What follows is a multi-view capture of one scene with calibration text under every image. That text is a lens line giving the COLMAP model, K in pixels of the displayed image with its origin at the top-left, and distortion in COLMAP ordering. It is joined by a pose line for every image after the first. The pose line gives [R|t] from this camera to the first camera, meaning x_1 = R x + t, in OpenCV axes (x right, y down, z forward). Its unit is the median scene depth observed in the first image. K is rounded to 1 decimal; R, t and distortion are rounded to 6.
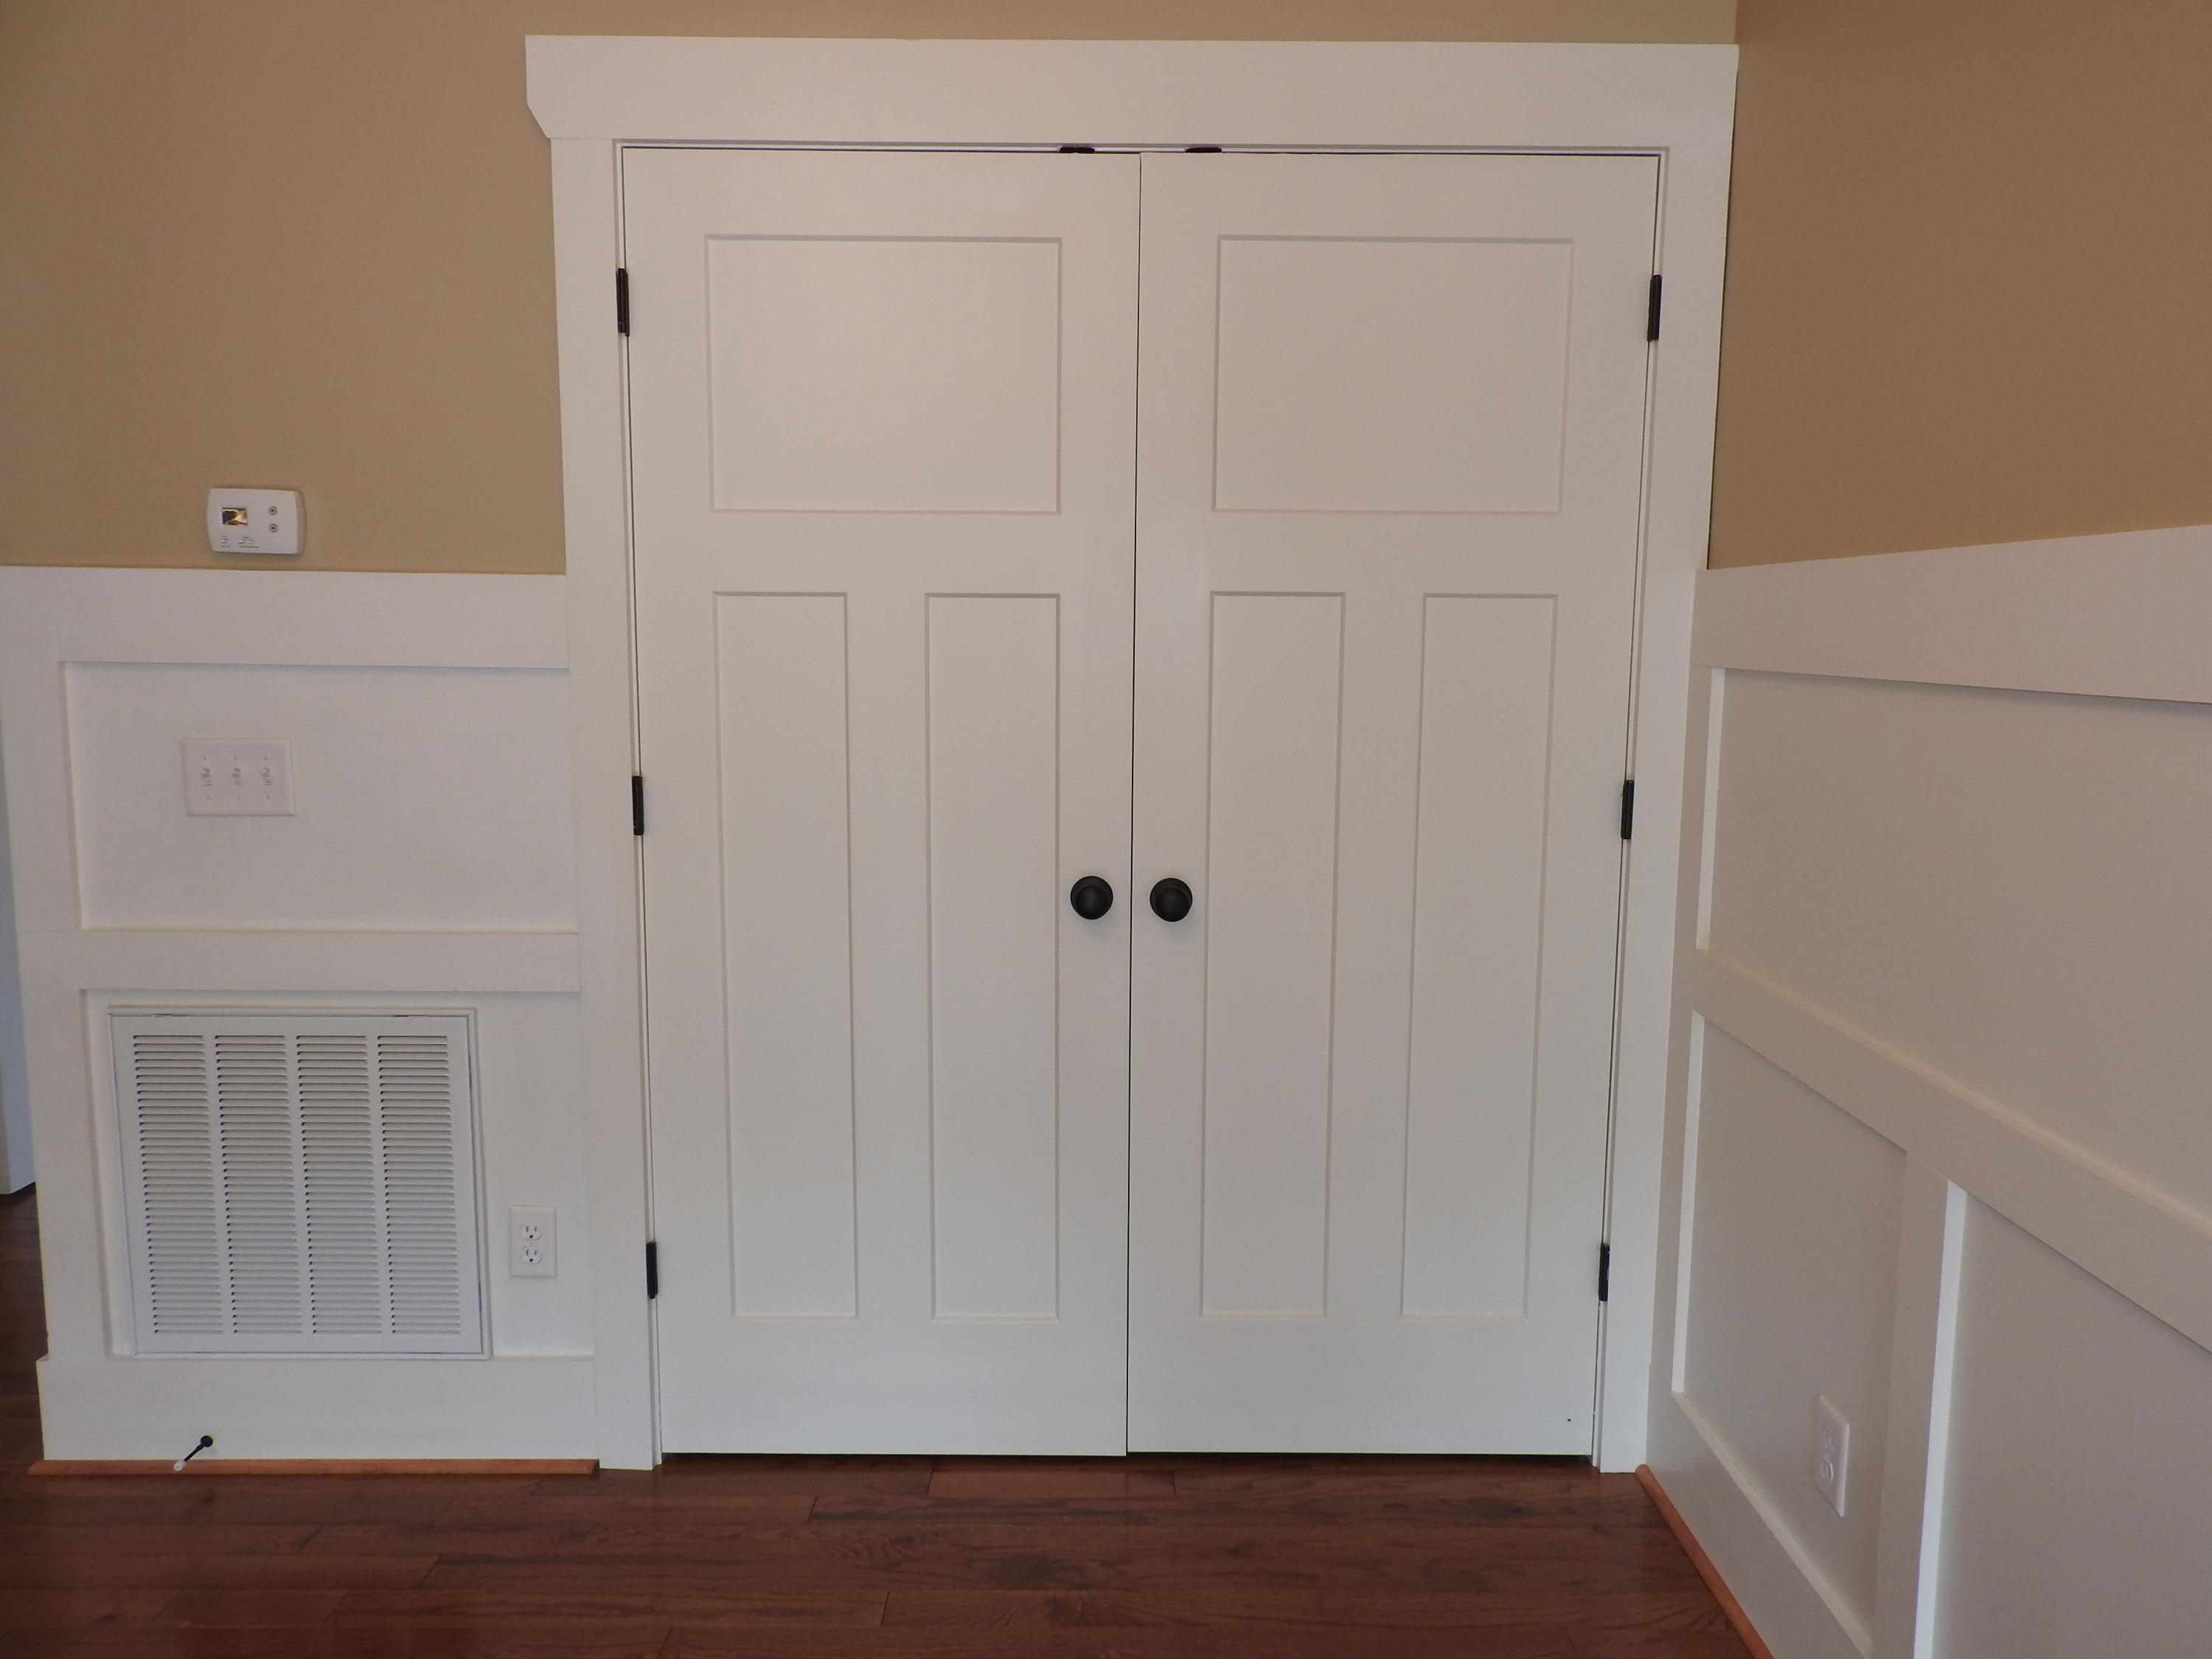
lens RADIAL K [[1590.9, 0, 1105.7], [0, 1590.9, 845.1], [0, 0, 1]] dist [0.003444, 0.001208]
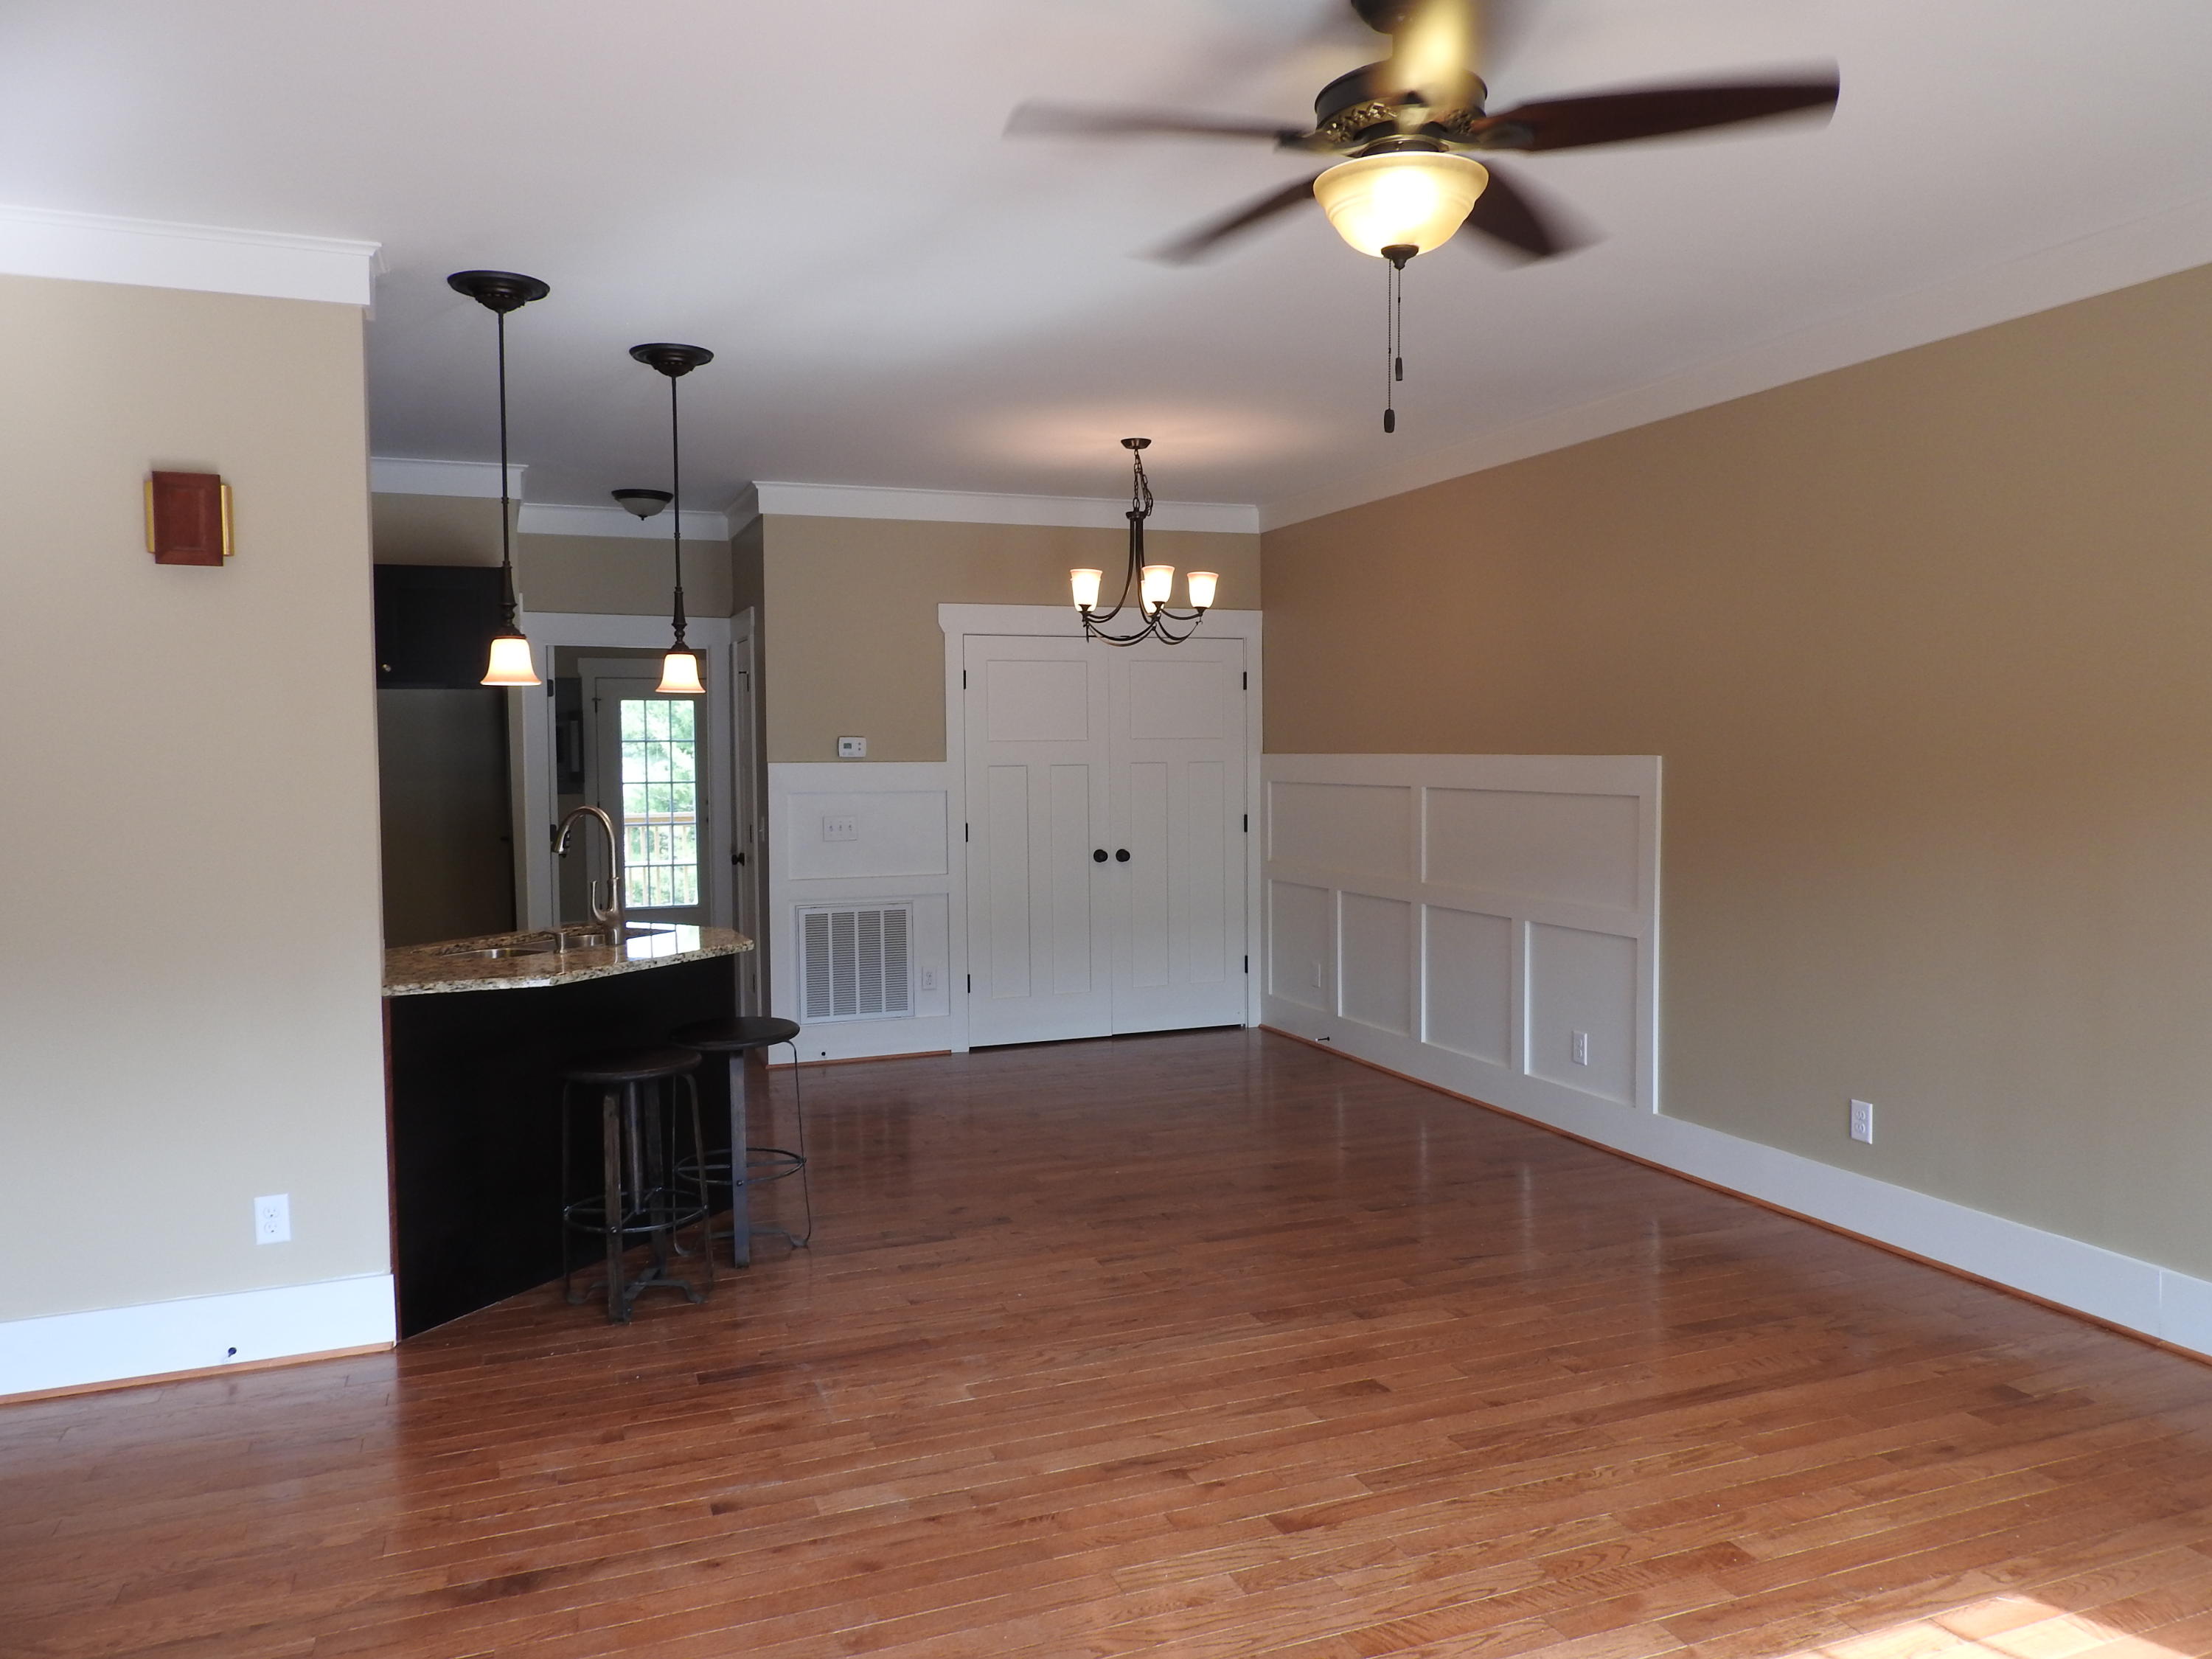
lens RADIAL K [[1590.9, 0, 1110.1], [0, 1590.9, 830.1], [0, 0, 1]] dist [0.003444, 0.001208]
pose [[0.930537, -0.036807, 0.364343, -1.220213], [0.061568, 0.996498, -0.056575, 0.172567], [-0.360985, 0.075077, 0.929545, -2.127552]]
